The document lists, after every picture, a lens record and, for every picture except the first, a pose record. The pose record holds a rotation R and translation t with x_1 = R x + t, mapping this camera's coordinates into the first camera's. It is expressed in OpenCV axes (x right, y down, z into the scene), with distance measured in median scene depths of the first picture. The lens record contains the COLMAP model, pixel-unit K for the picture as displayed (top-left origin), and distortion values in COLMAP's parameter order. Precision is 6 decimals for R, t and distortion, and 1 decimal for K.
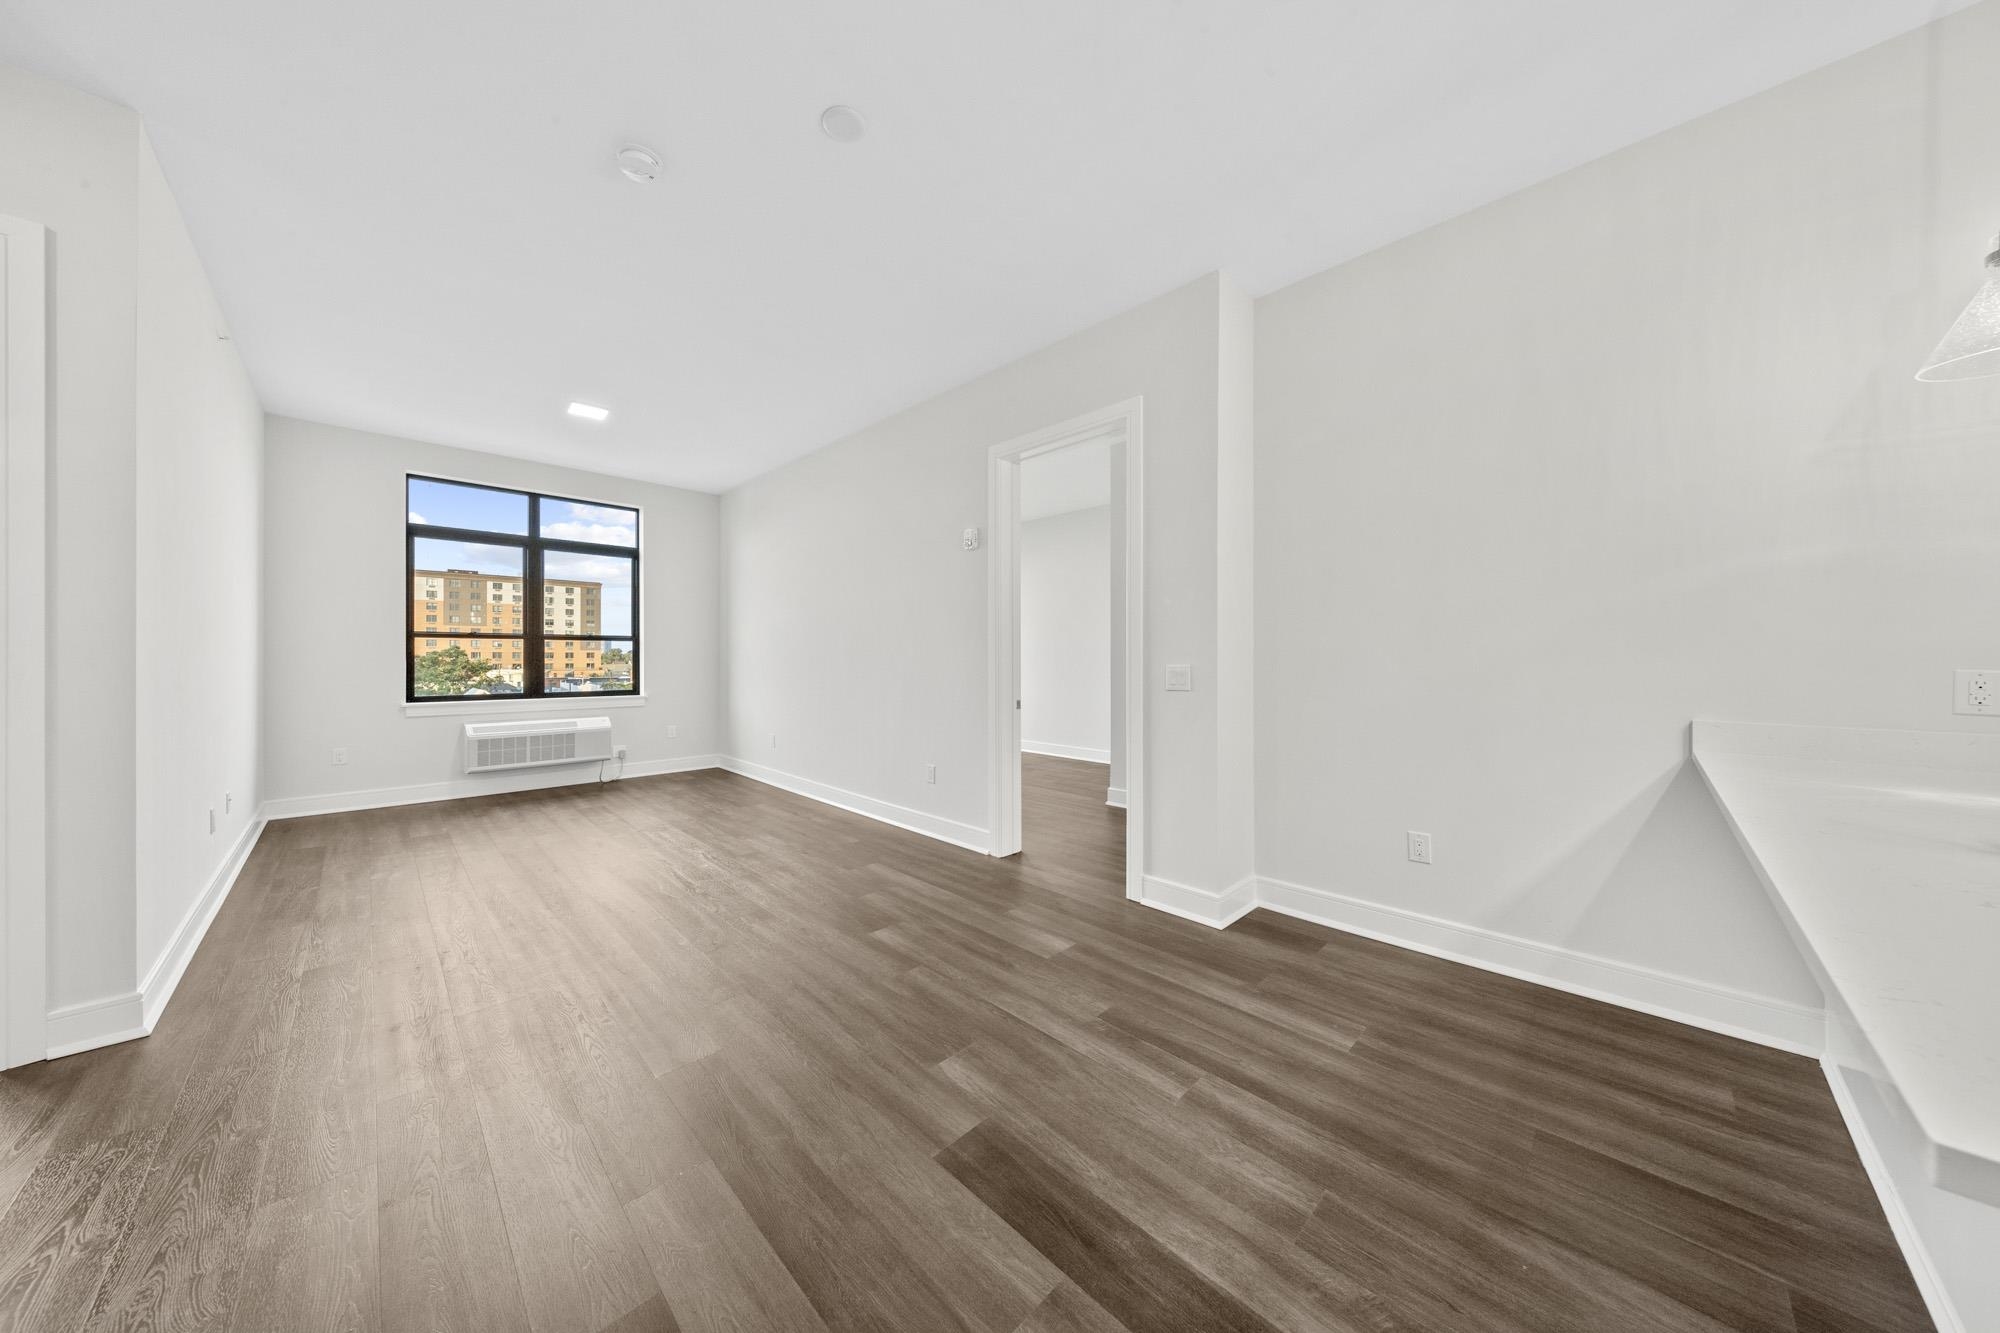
lens RADIAL K [[633.2, 0, 993.1], [0, 633.2, 655.4], [0, 0, 1]] dist [0.000676, -0.000776]
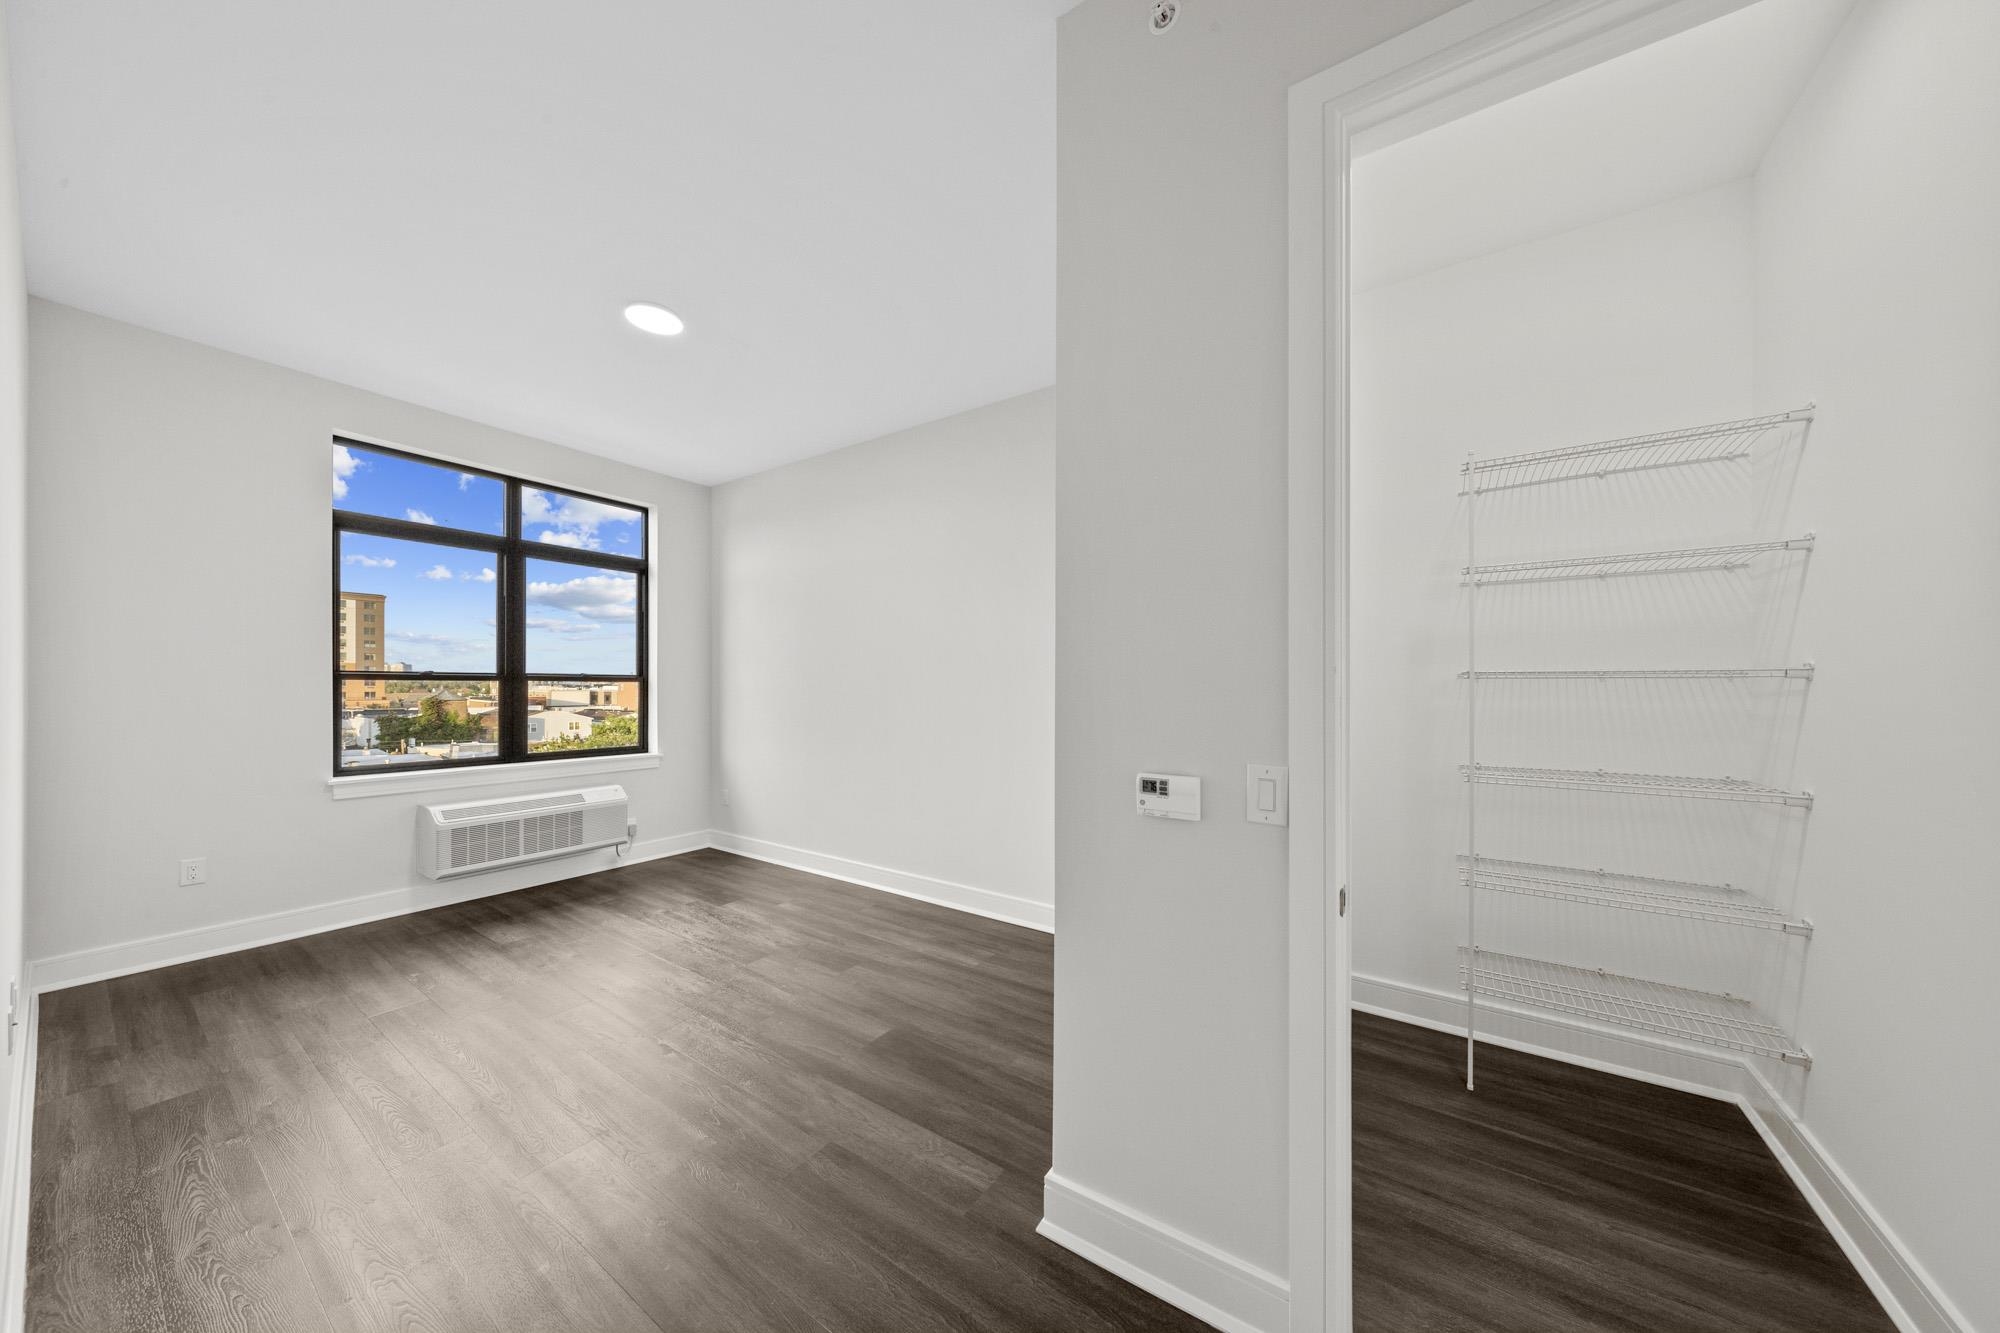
lens RADIAL K [[633.2, 0, 1002.6], [0, 633.2, 685.6], [0, 0, 1]] dist [0.000676, -0.000776]
pose [[0.975865, 0.005909, 0.218295, -0.341055], [-0.006079, 0.999982, 0.000110, -0.023465], [-0.218290, -0.001434, 0.975883, 0.178126]]
